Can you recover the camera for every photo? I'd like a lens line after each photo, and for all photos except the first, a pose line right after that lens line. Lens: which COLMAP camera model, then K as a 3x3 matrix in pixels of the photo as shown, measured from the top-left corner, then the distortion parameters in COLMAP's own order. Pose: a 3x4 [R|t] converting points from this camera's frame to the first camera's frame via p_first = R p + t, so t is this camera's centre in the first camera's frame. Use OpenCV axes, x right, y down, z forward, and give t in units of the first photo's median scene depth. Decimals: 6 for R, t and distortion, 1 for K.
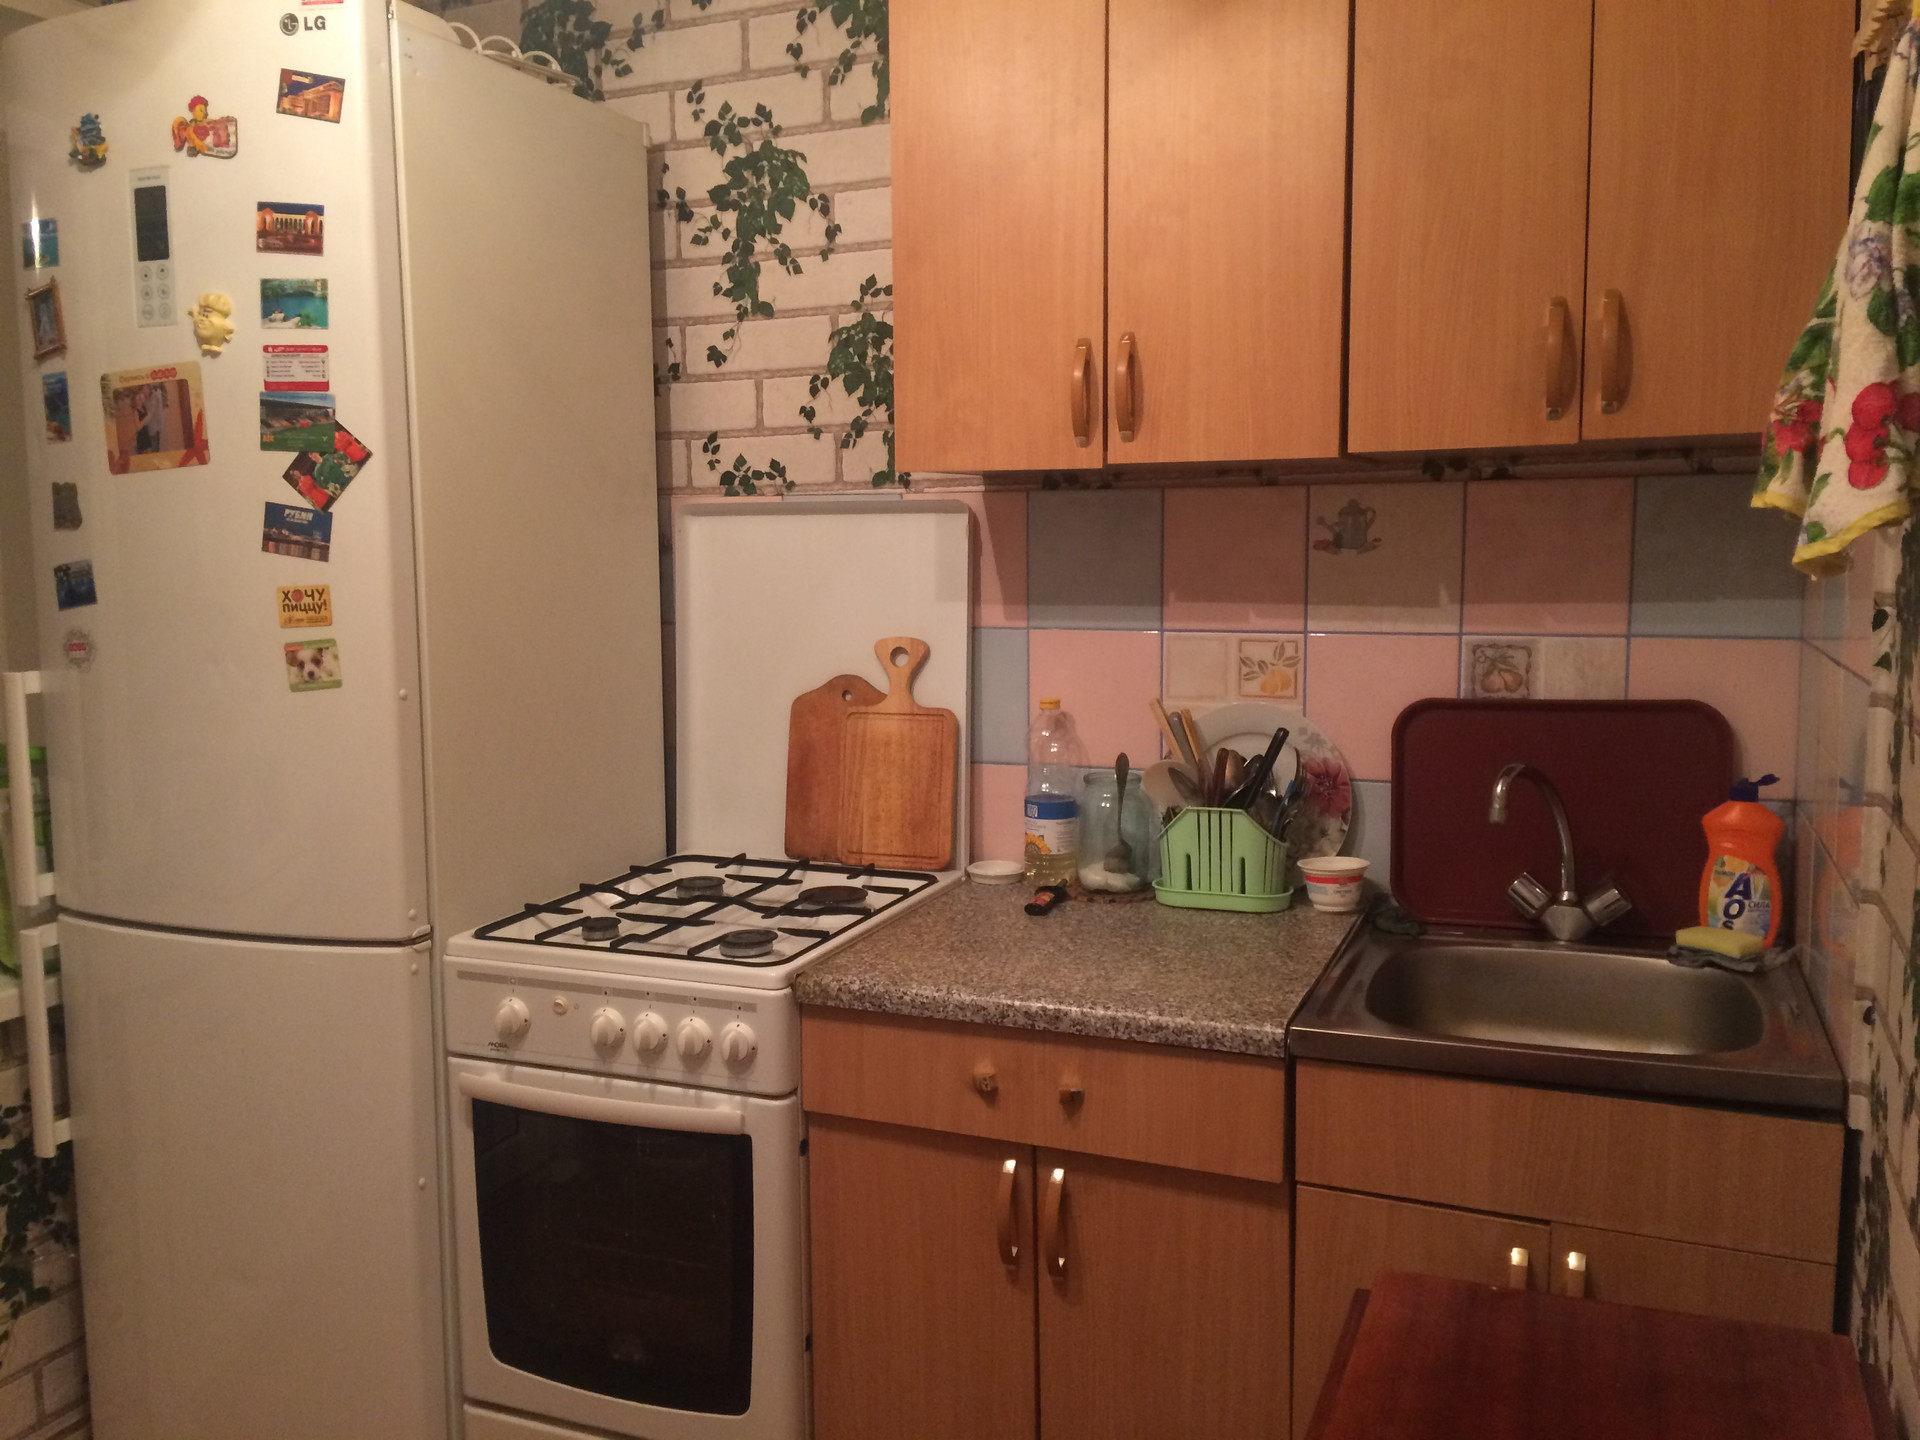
lens RADIAL K [[1612.7, 0, 963.3], [0, 1612.7, 717.5], [0, 0, 1]] dist [0.078922, -0.109818]
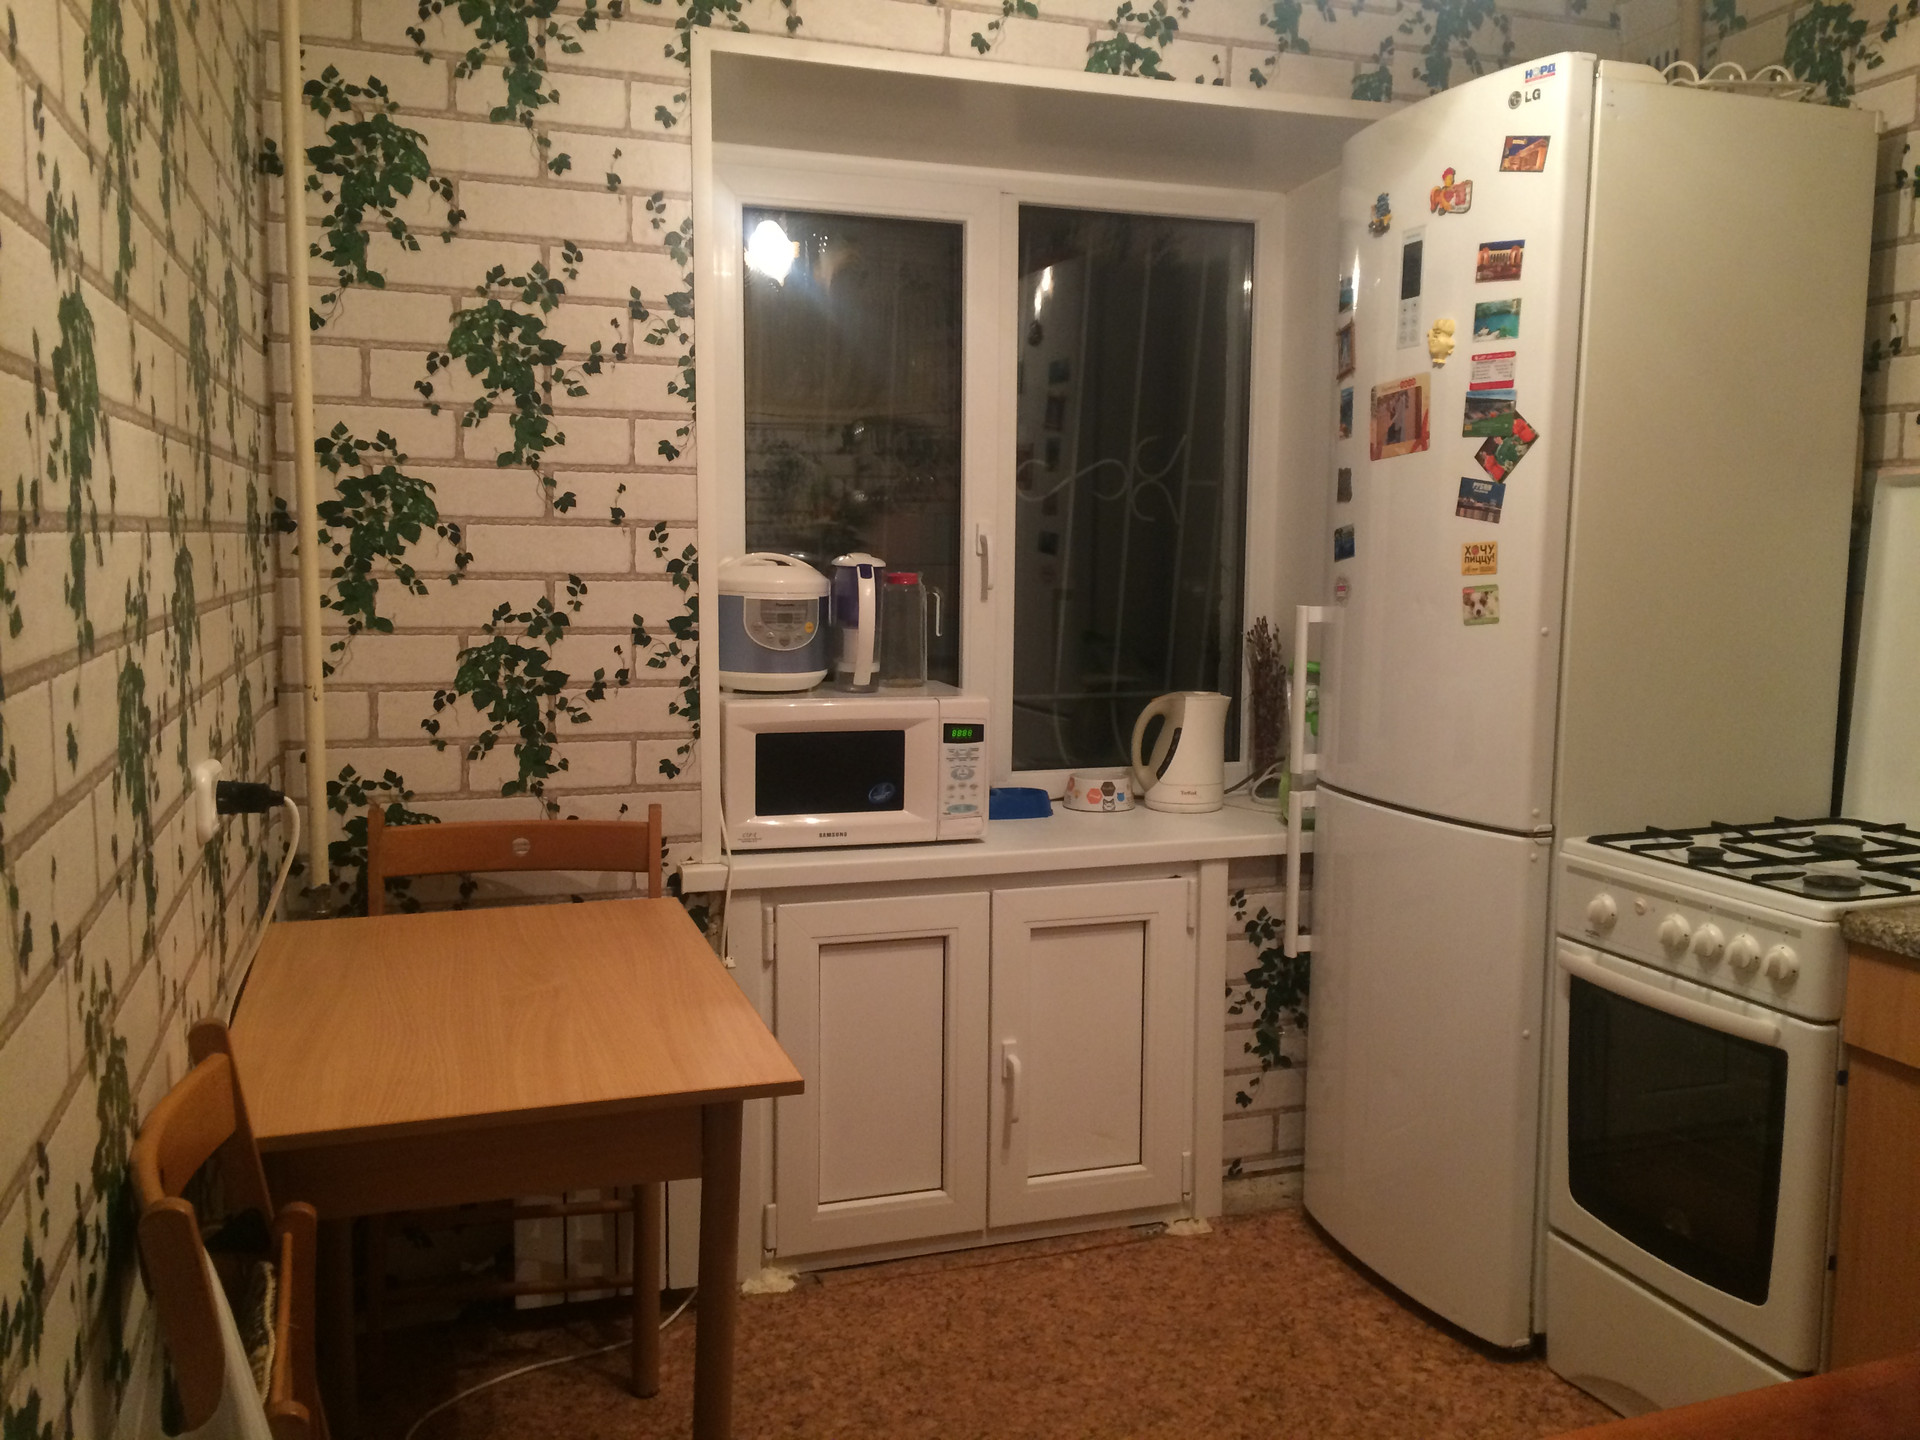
lens RADIAL K [[1612.7, 0, 963.3], [0, 1612.7, 717.5], [0, 0, 1]] dist [0.078922, -0.109818]
pose [[0.656585, 0.091886, -0.748634, 0.291735], [-0.095604, 0.994685, 0.038237, 0.045177], [0.748169, 0.046467, 0.661879, -0.136055]]
